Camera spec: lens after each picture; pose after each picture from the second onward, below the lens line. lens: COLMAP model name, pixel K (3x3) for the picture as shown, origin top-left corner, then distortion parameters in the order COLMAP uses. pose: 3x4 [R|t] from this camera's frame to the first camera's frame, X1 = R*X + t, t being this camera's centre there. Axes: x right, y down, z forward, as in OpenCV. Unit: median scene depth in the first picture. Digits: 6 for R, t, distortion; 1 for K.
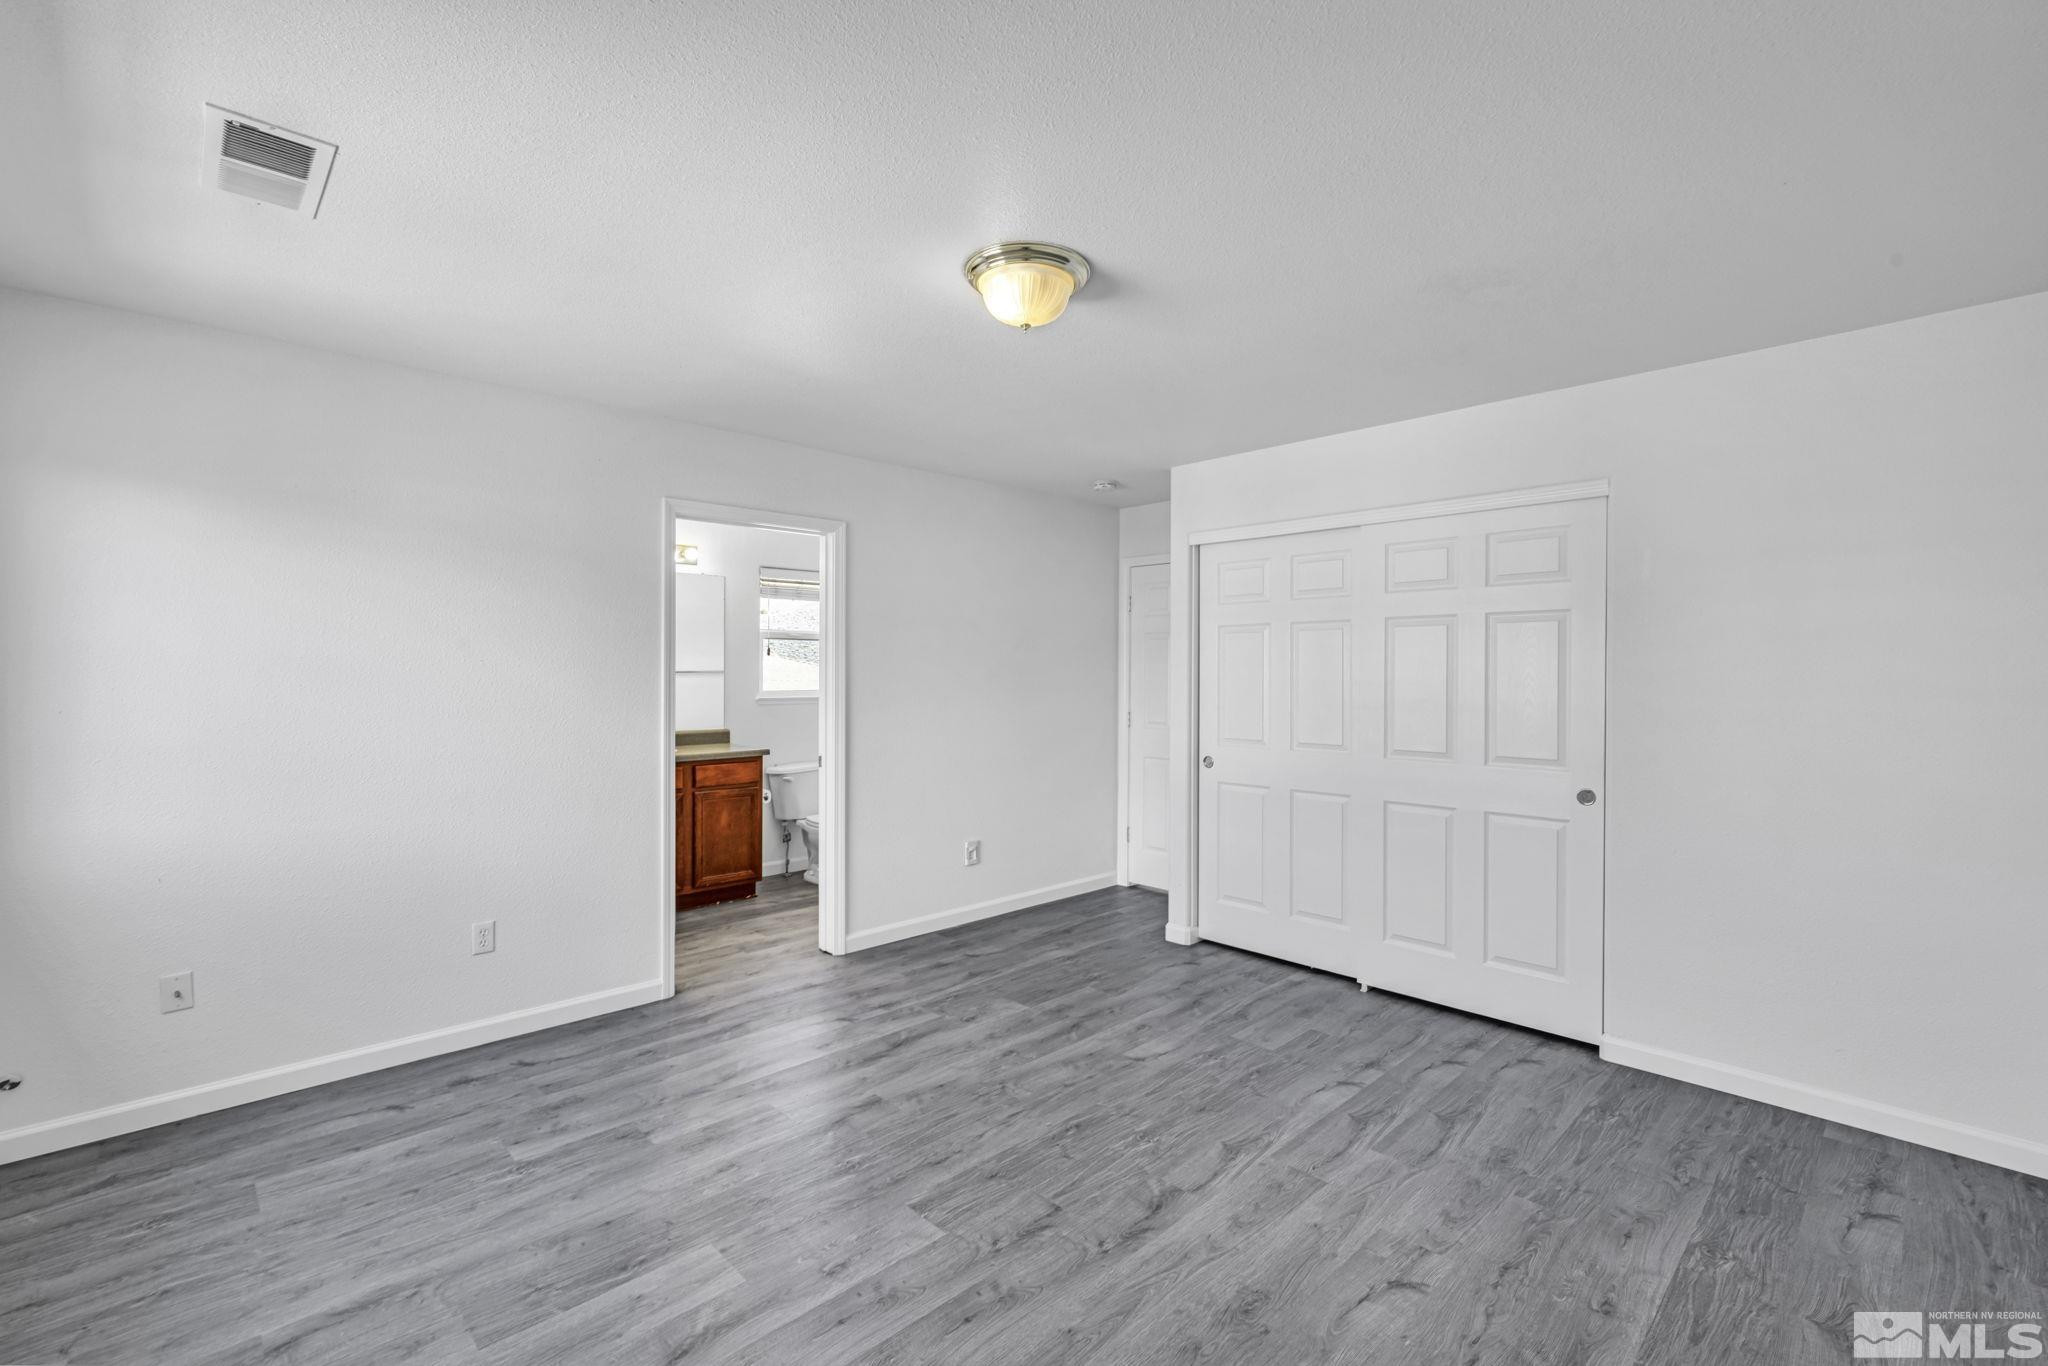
lens RADIAL K [[887.0, 0, 1027.9], [0, 887.0, 676.8], [0, 0, 1]] dist [-0.016265, 0.000487]
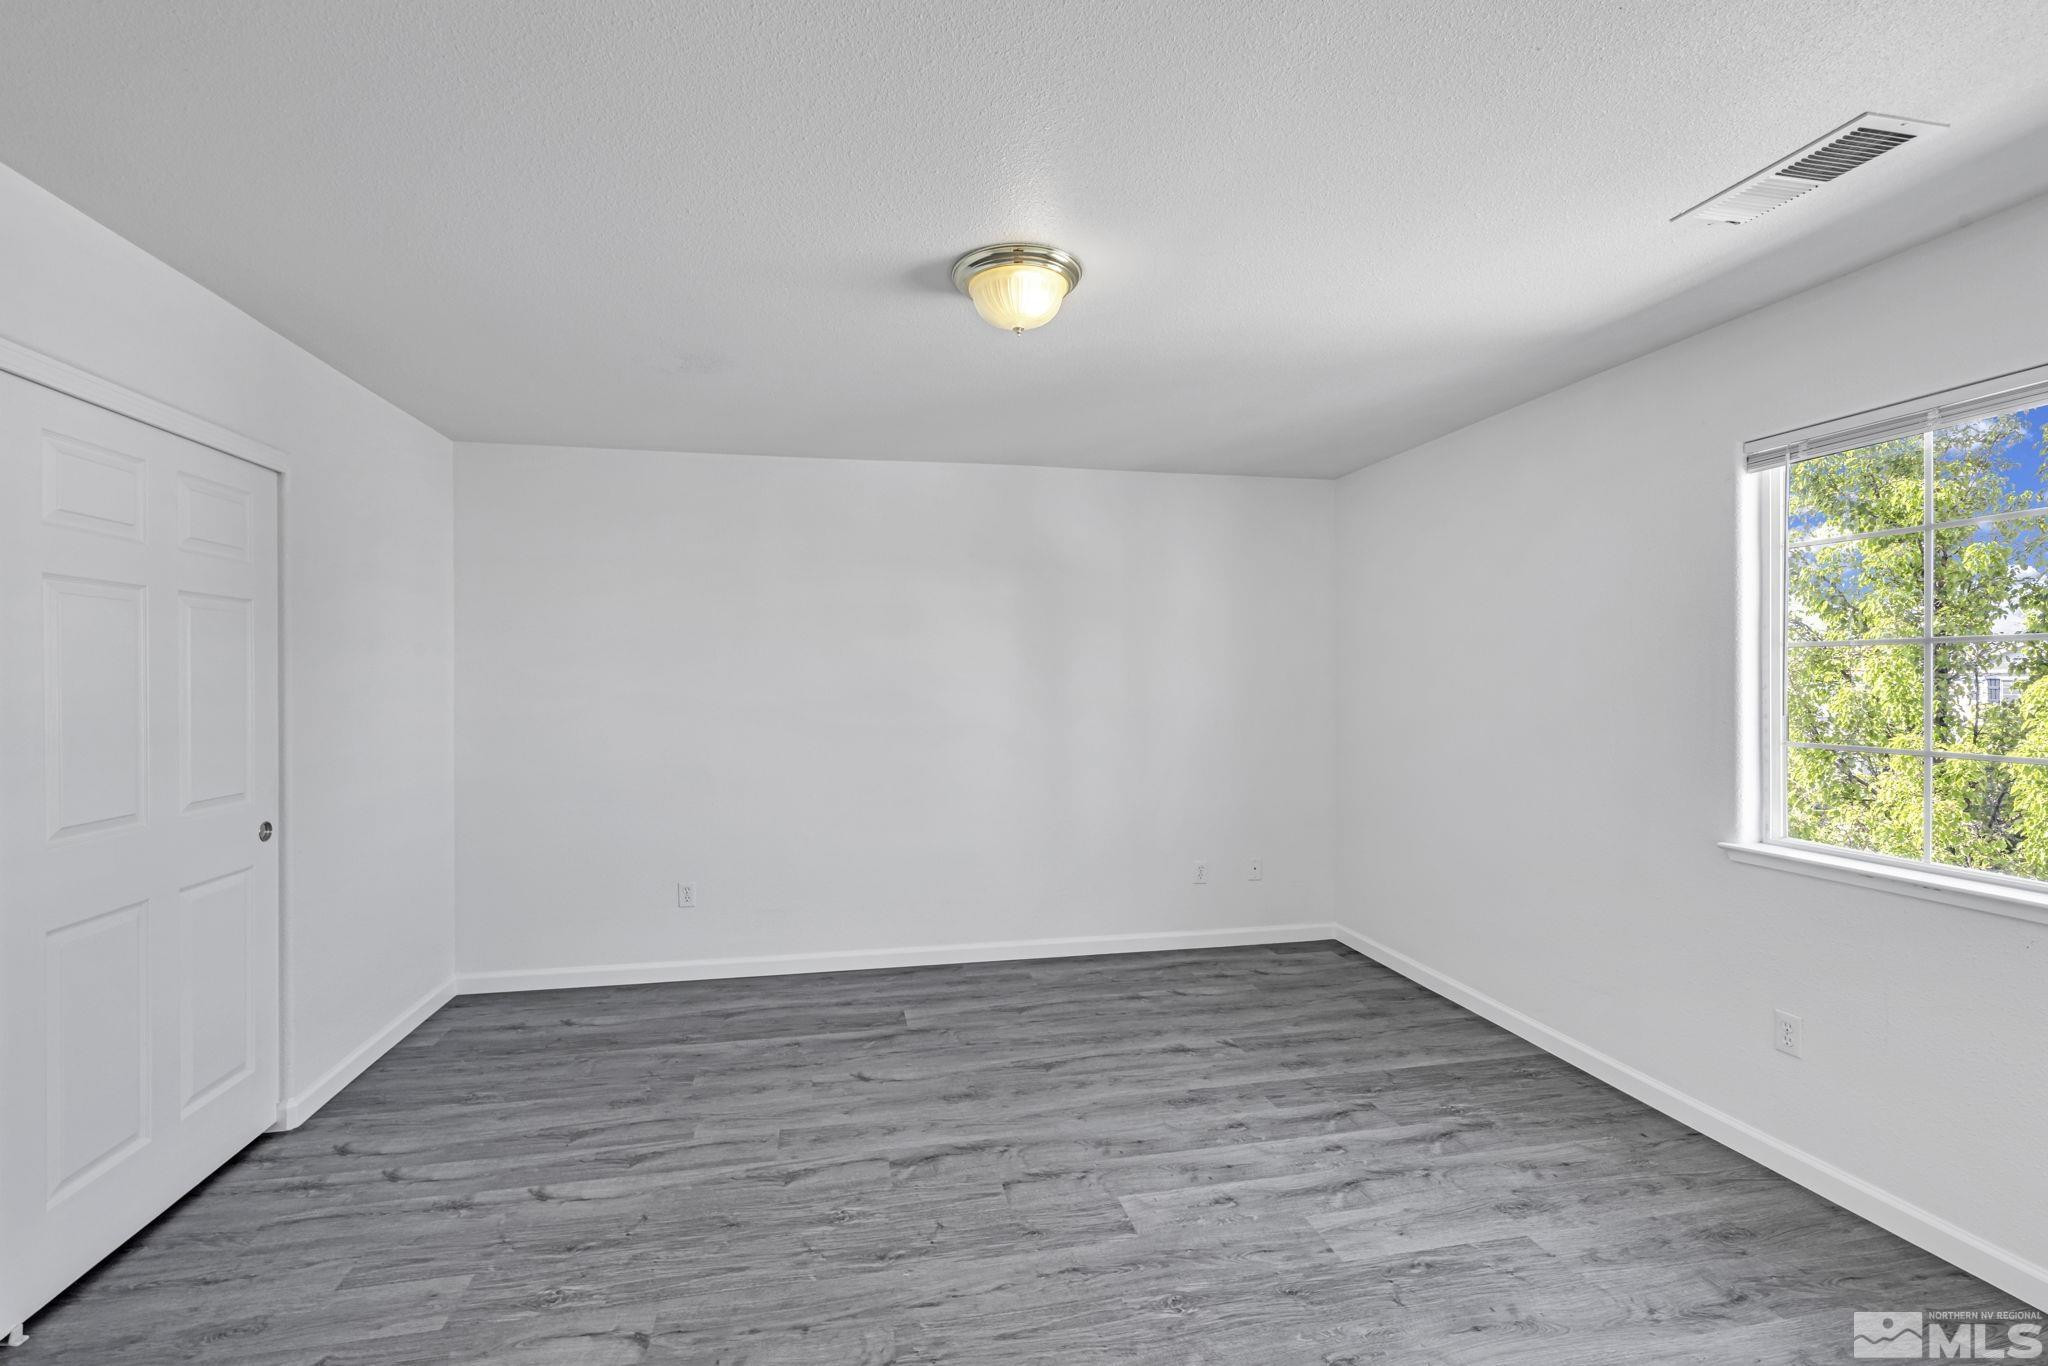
lens RADIAL K [[887.0, 0, 1030.6], [0, 887.0, 679.4], [0, 0, 1]] dist [-0.016265, 0.000487]
pose [[-0.845095, -0.003189, 0.534606, -0.508449], [0.002188, 0.999953, 0.009424, -0.001525], [-0.534611, 0.009134, -0.845049, 1.735707]]
